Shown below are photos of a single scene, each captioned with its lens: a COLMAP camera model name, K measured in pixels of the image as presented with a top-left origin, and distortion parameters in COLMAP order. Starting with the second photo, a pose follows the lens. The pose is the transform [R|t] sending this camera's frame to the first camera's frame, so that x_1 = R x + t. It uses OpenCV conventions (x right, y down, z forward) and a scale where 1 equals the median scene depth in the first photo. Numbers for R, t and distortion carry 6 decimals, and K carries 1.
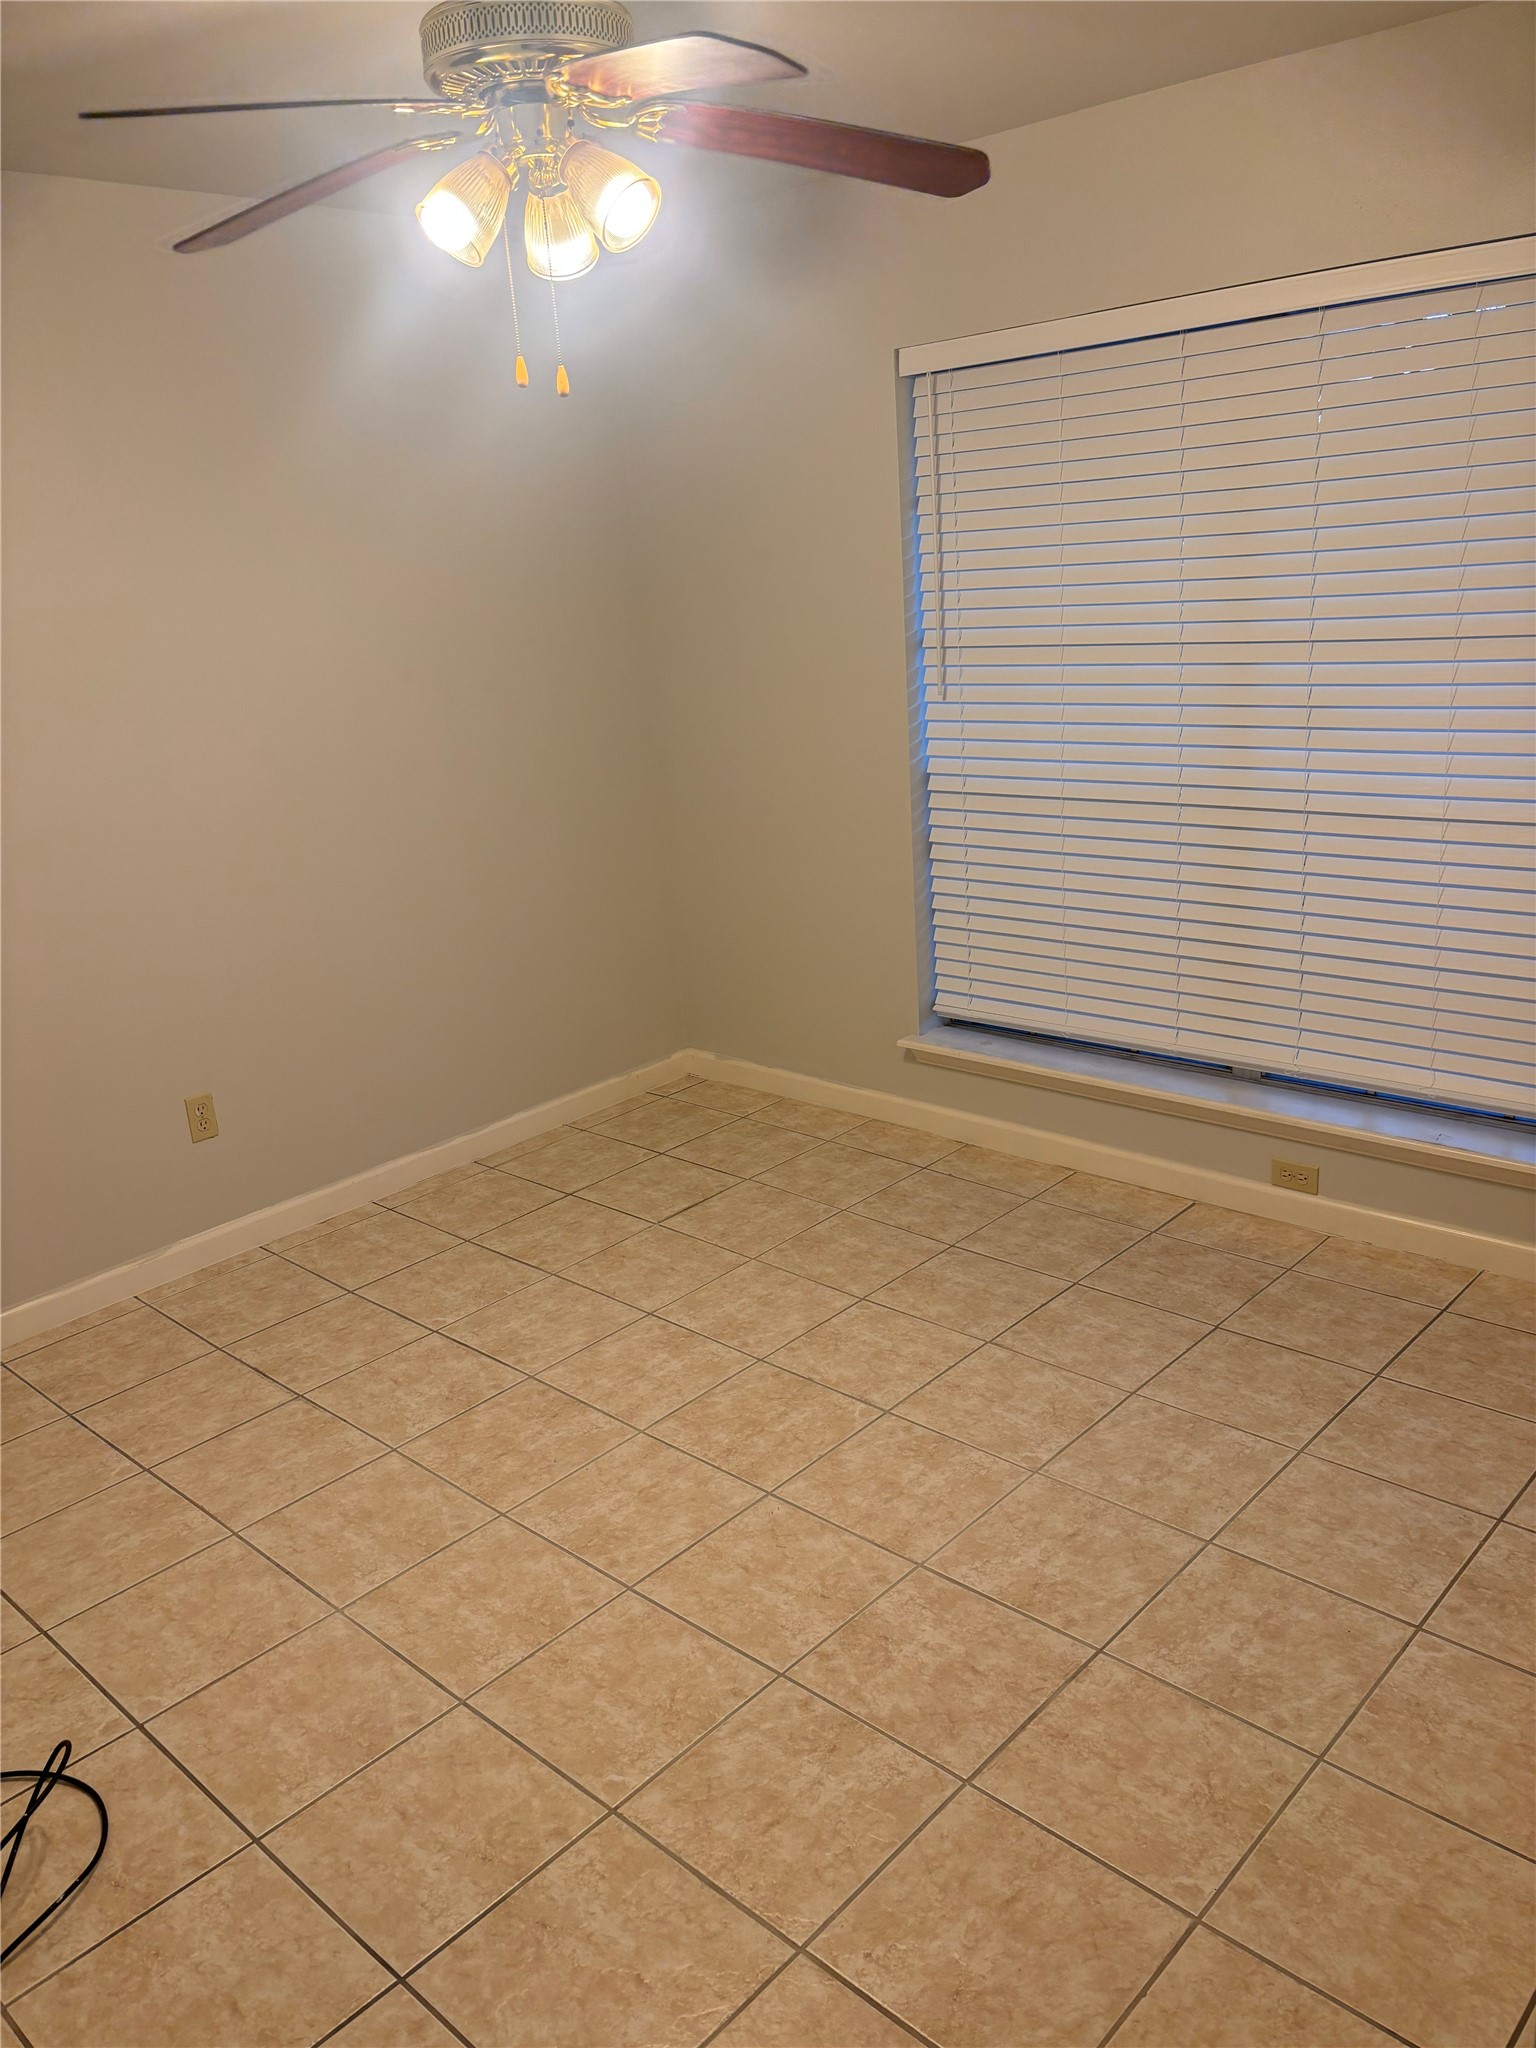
lens RADIAL K [[1545.1, 0, 770.8], [0, 1545.1, 1024.0], [0, 0, 1]] dist [0.003244, 0.000051]
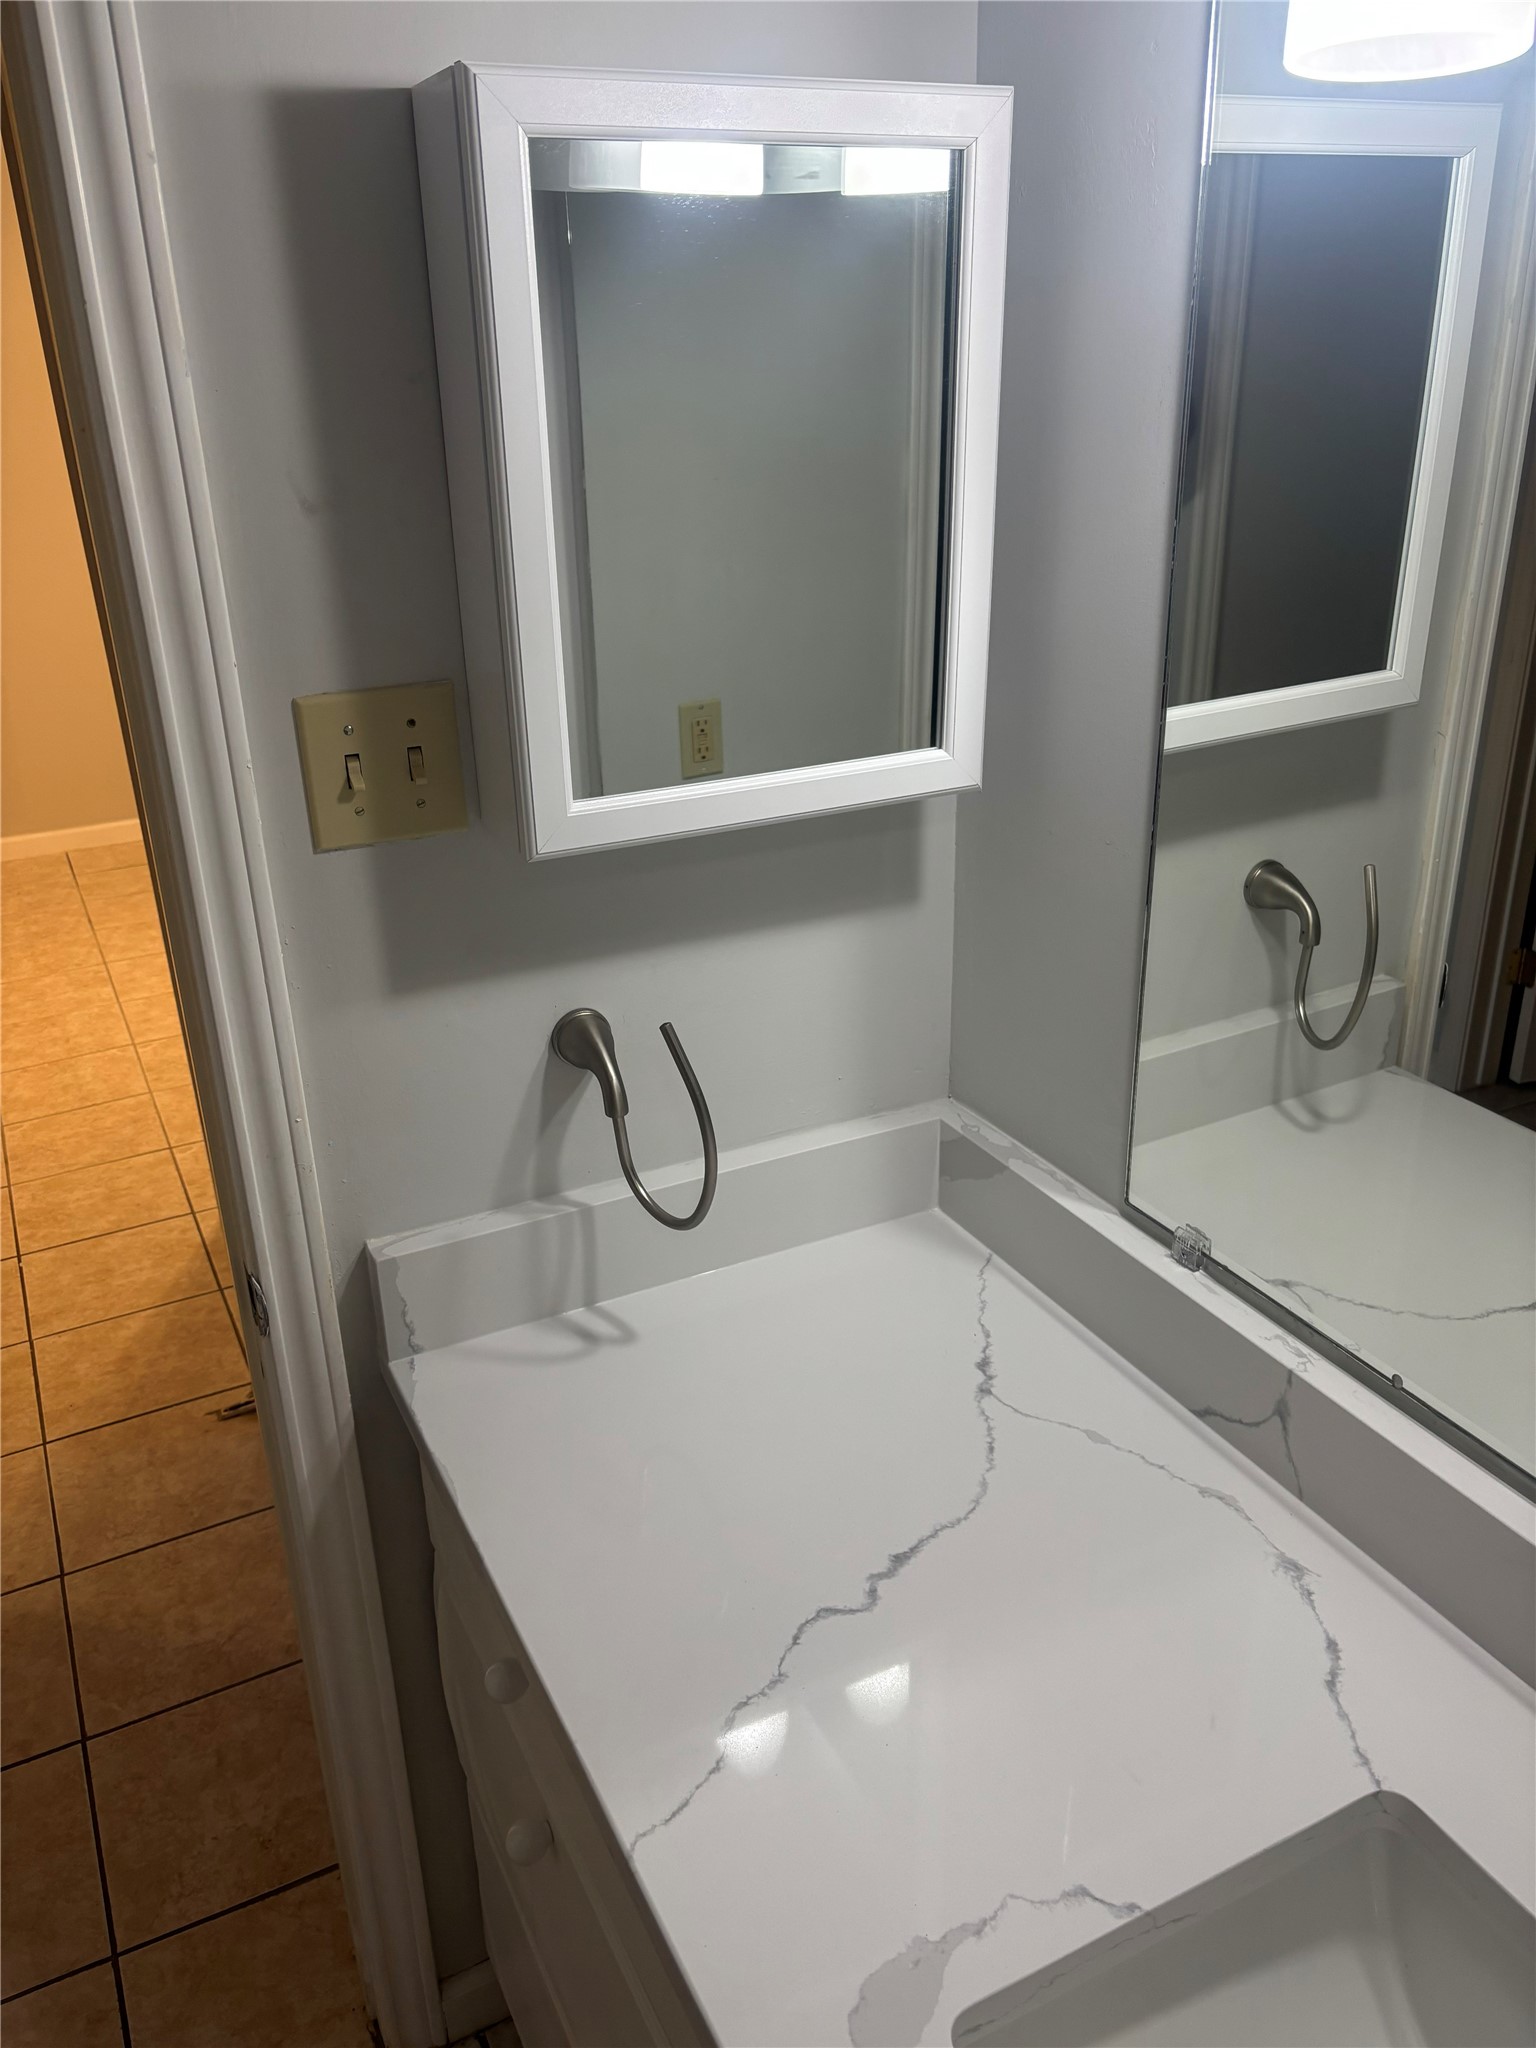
lens RADIAL K [[1545.1, 0, 770.2], [0, 1545.1, 1027.1], [0, 0, 1]] dist [0.003244, 0.000051]
pose [[0.342886, -0.325265, 0.881267, -0.455027], [0.281358, 0.930632, 0.234013, -0.017909], [-0.896252, 0.167711, 0.410617, 0.178255]]
